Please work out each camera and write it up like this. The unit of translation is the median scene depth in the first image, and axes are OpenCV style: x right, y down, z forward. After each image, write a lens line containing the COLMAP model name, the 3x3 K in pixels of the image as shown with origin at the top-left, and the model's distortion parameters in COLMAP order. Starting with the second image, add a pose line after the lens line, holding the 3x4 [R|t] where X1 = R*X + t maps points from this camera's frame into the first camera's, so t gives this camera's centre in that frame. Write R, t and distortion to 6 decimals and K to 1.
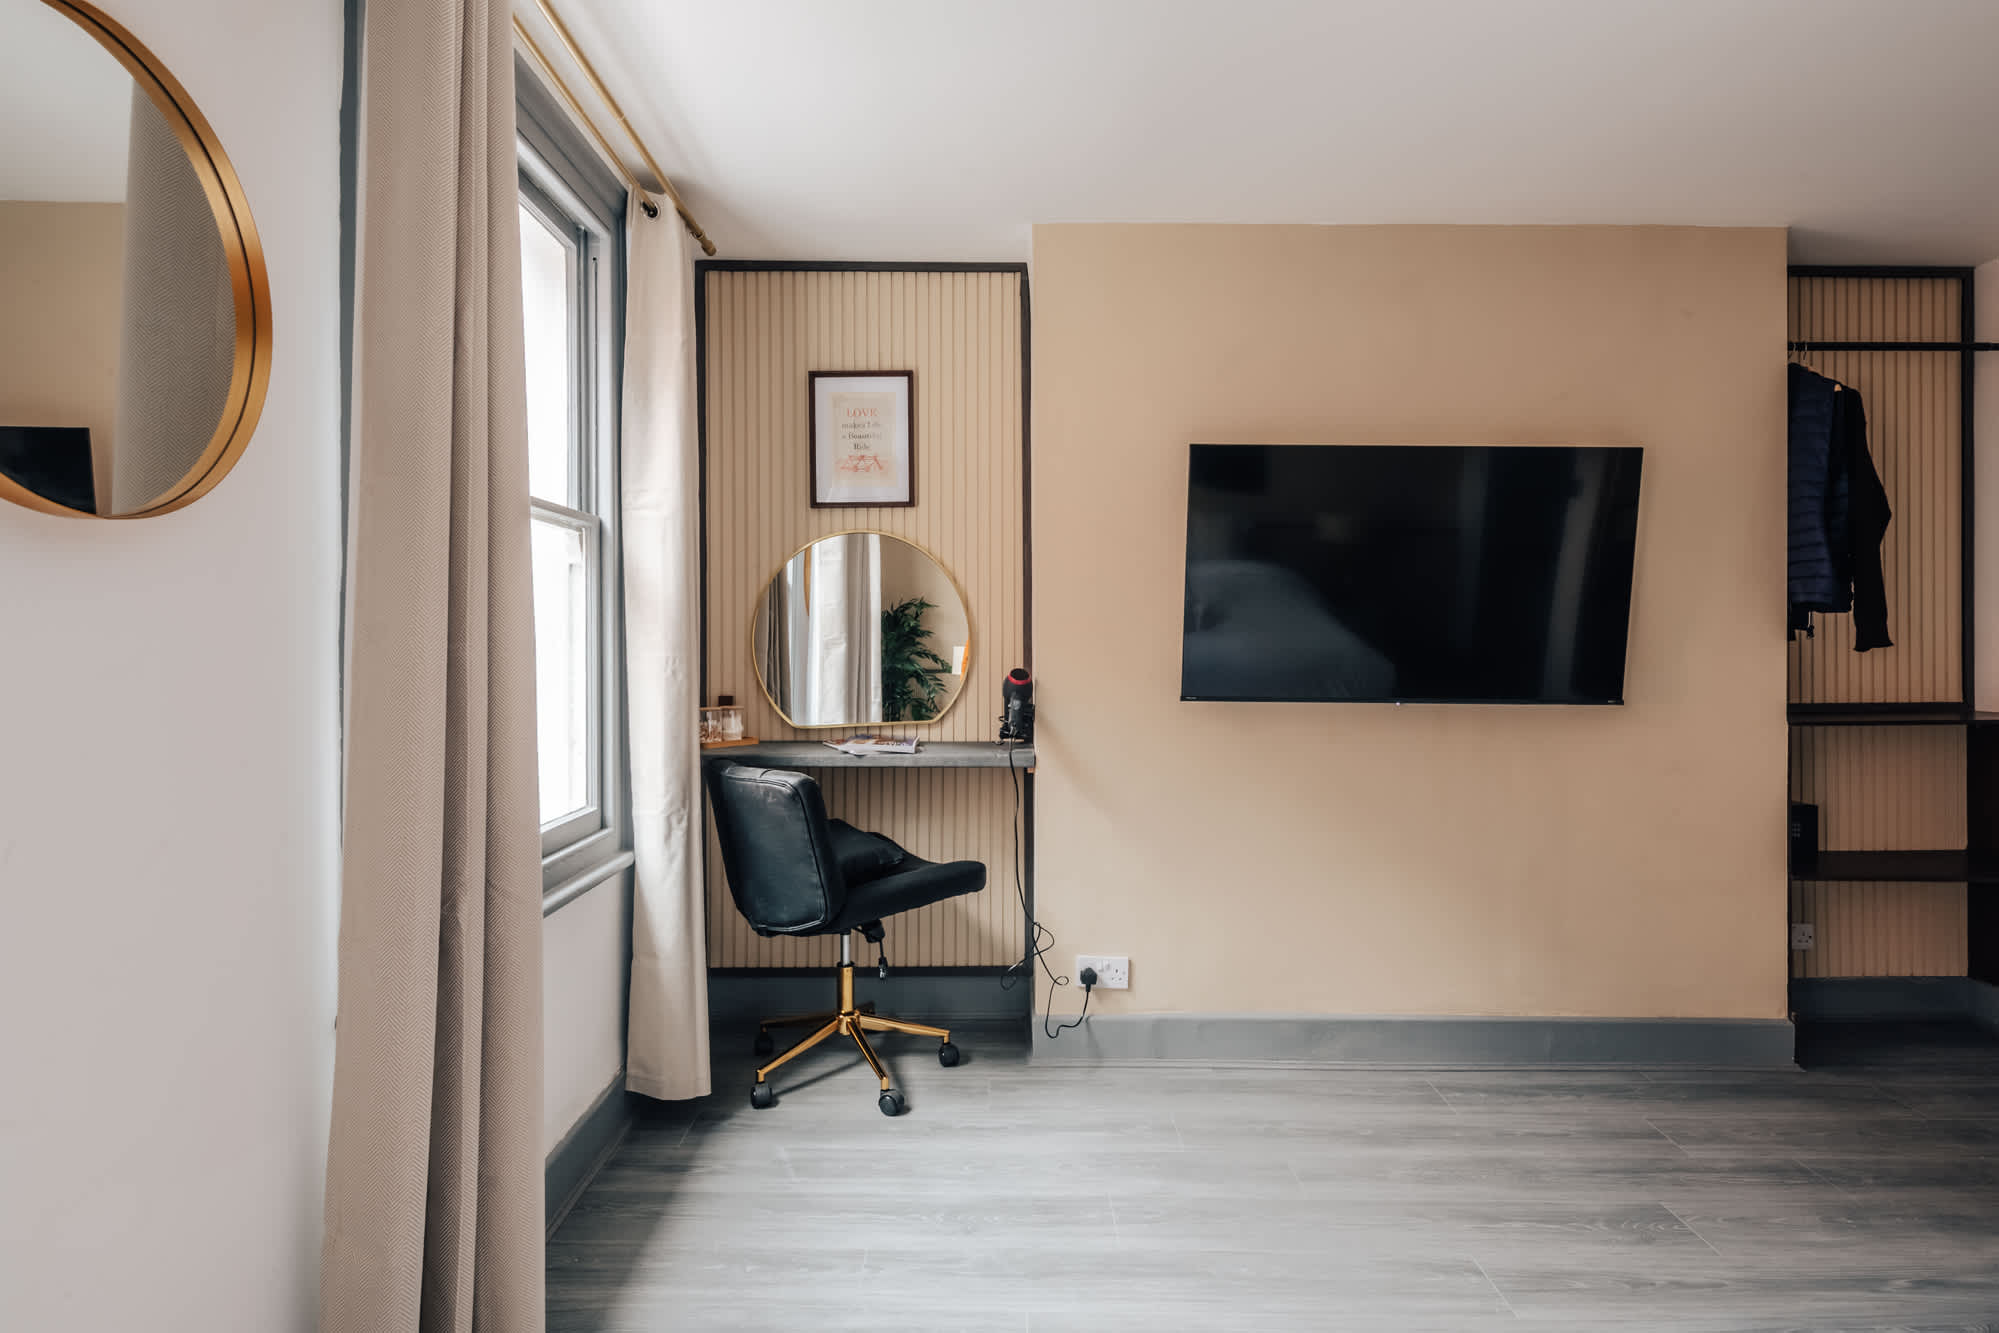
lens RADIAL K [[1036.9, 0, 982.6], [0, 1036.9, 640.5], [0, 0, 1]] dist [0.001831, -0.001902]
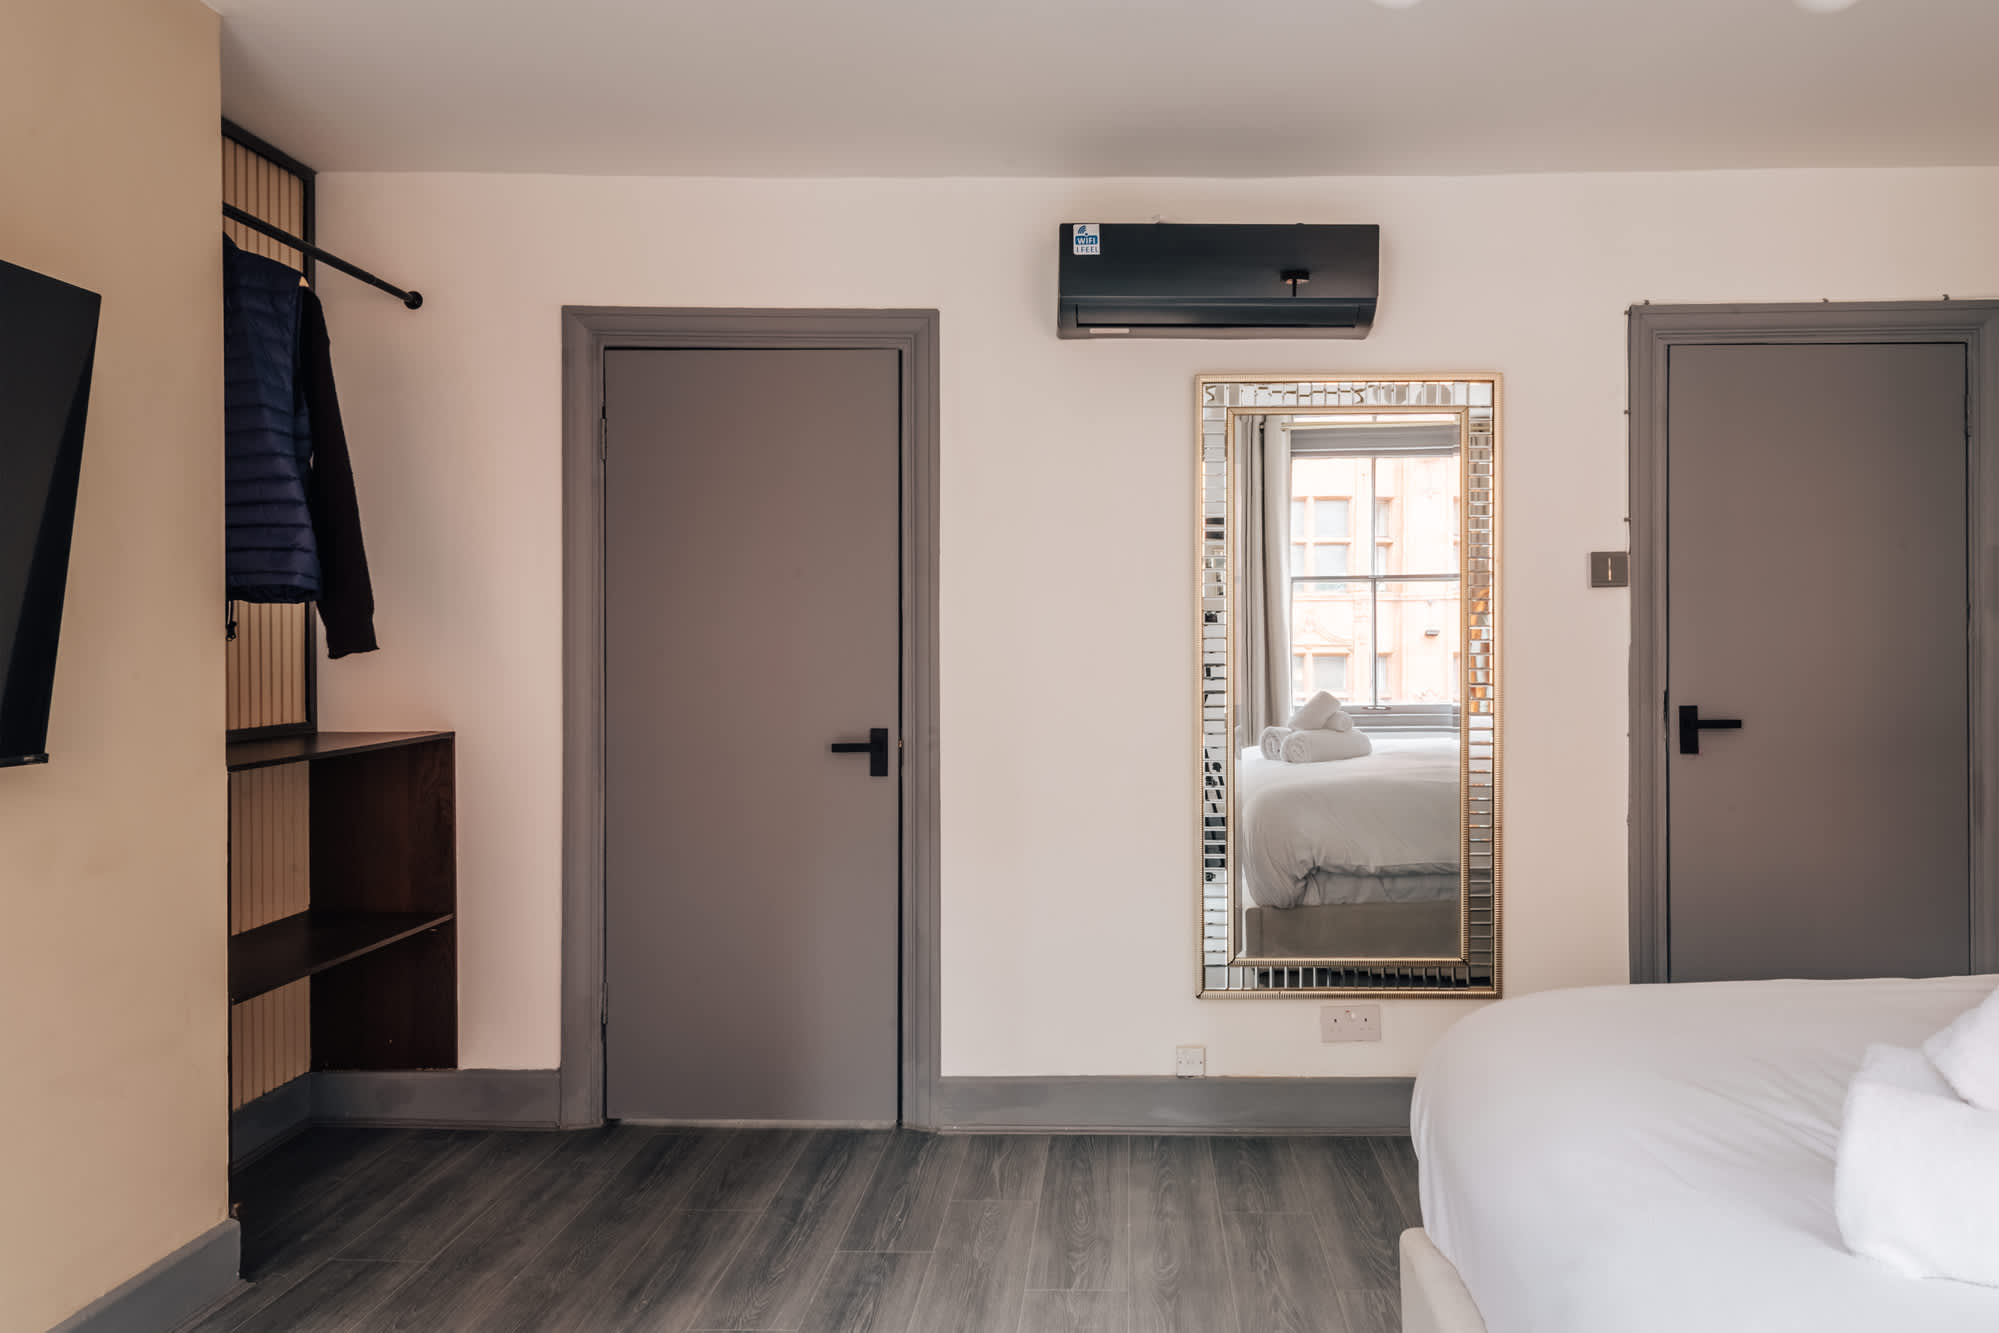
lens RADIAL K [[1334.6, 0, 1008.1], [0, 1334.6, 650.2], [0, 0, 1]] dist [0.022424, -0.022802]
pose [[-0.007274, -0.001942, 0.999972, -0.078748], [-0.001028, 0.999998, 0.001934, 0.002298], [-0.999973, -0.001014, -0.007276, 0.516699]]
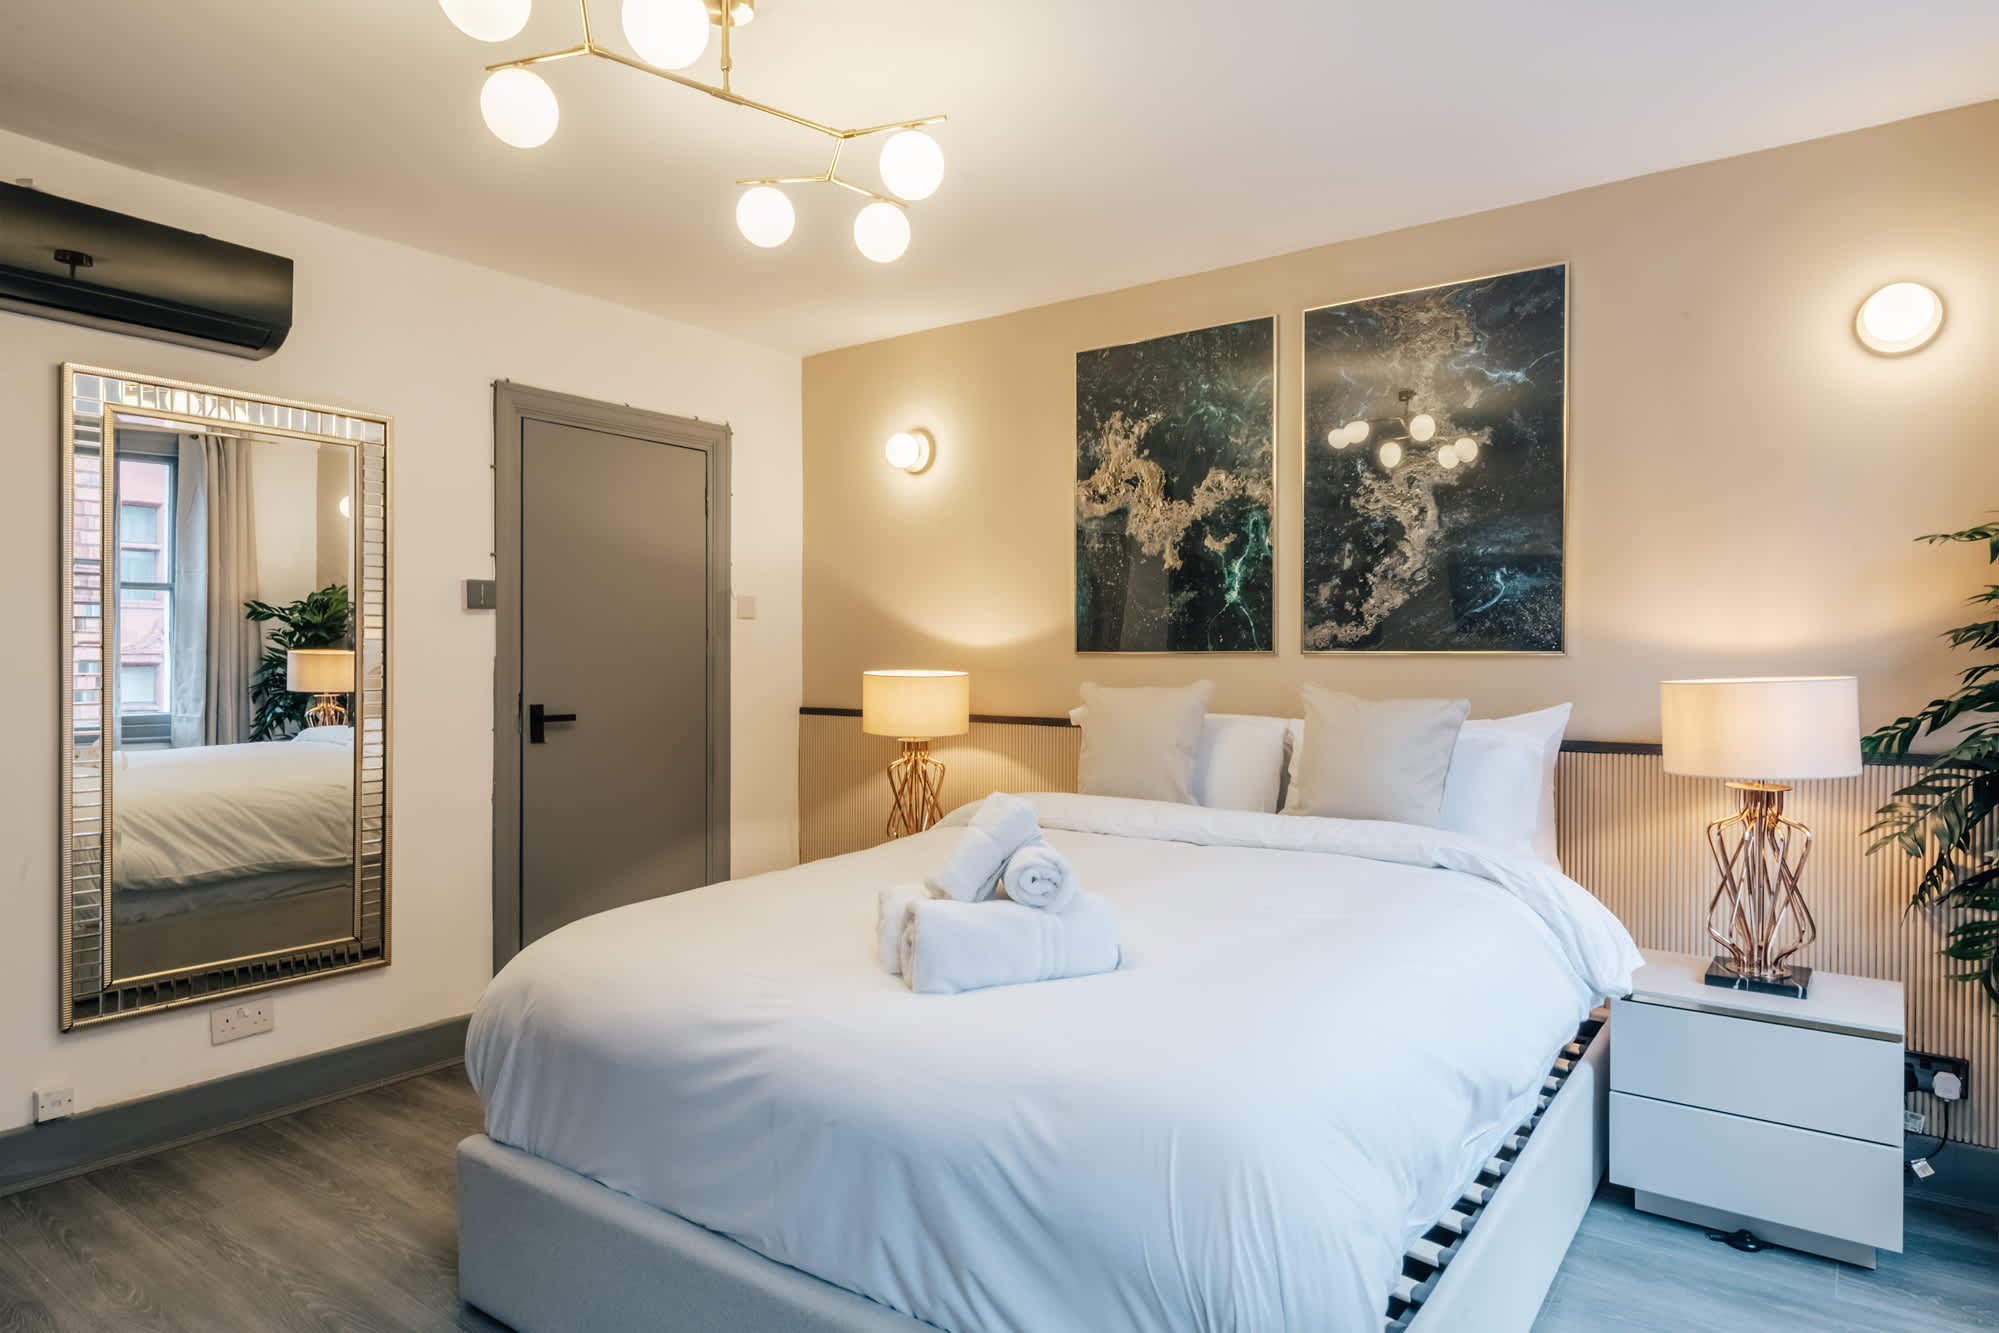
lens RADIAL K [[1172.5, 0, 982.1], [0, 1172.5, 667.5], [0, 0, 1]] dist [0.015998, -0.000700]
pose [[-0.805887, -0.006691, 0.592031, -0.082700], [-0.006370, 0.999976, 0.002630, 0.005327], [-0.592035, -0.001652, -0.805911, 0.726839]]
